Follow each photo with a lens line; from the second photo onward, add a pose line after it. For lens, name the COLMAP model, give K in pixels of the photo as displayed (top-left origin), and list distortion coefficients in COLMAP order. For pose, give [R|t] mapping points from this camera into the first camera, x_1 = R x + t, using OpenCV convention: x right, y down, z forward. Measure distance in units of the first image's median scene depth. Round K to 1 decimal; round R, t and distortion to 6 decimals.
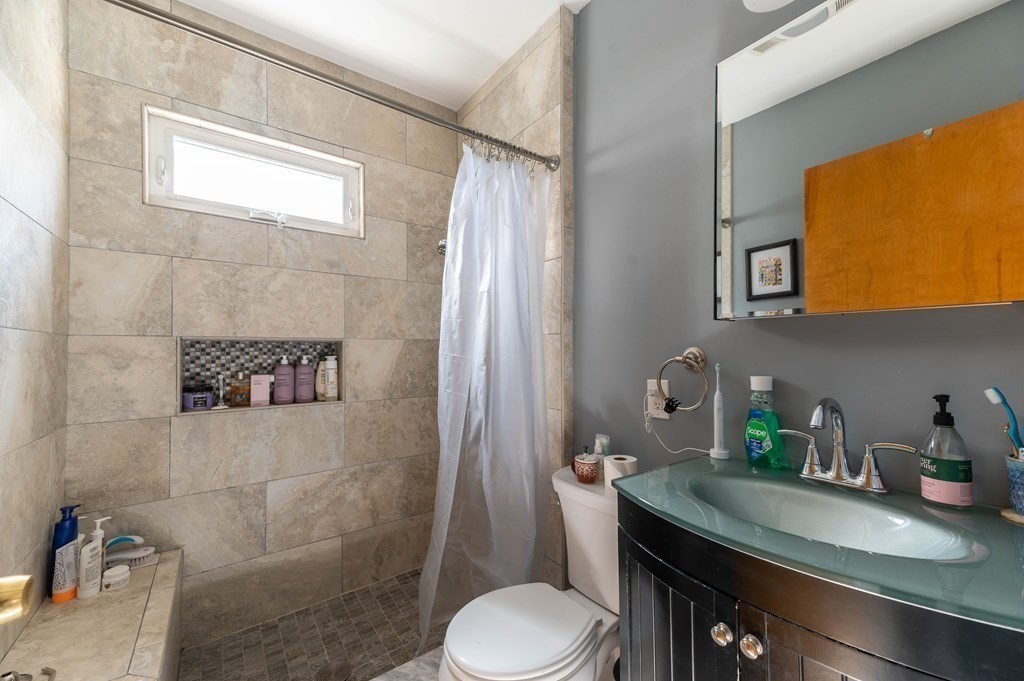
lens RADIAL K [[407.5, 0, 508.9], [0, 407.5, 347.2], [0, 0, 1]] dist [0.015345, -0.000436]
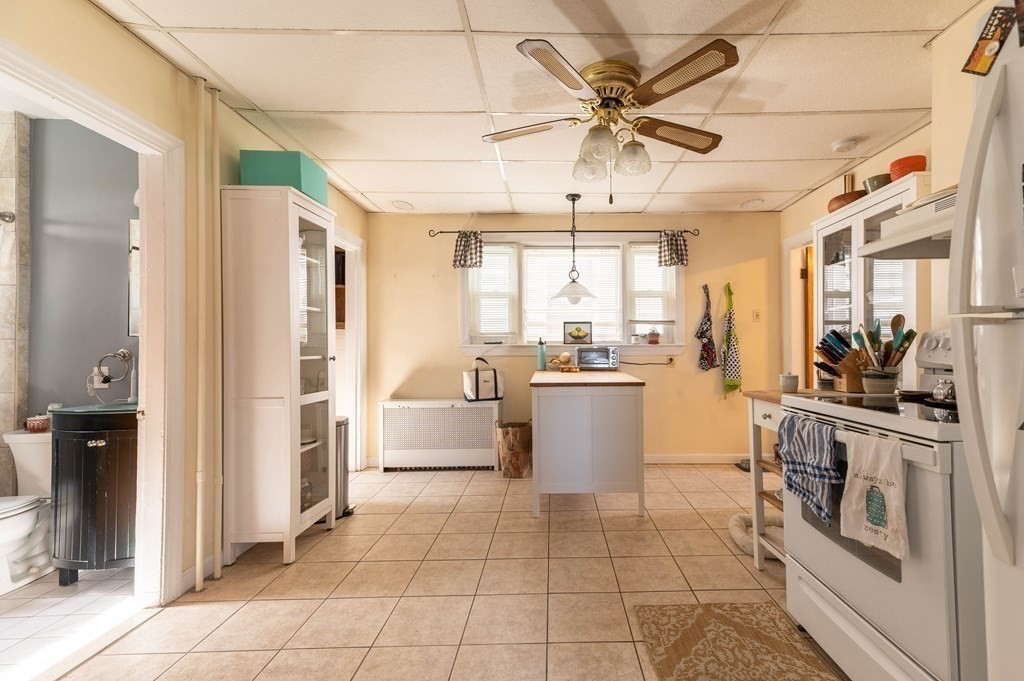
lens RADIAL K [[407.5, 0, 528.2], [0, 407.5, 332.9], [0, 0, 1]] dist [0.015345, -0.000436]
pose [[0.536610, 0.007550, 0.843797, -0.137016], [-0.007826, 0.999961, -0.003970, -0.063749], [-0.843794, -0.004473, 0.536648, -1.280918]]
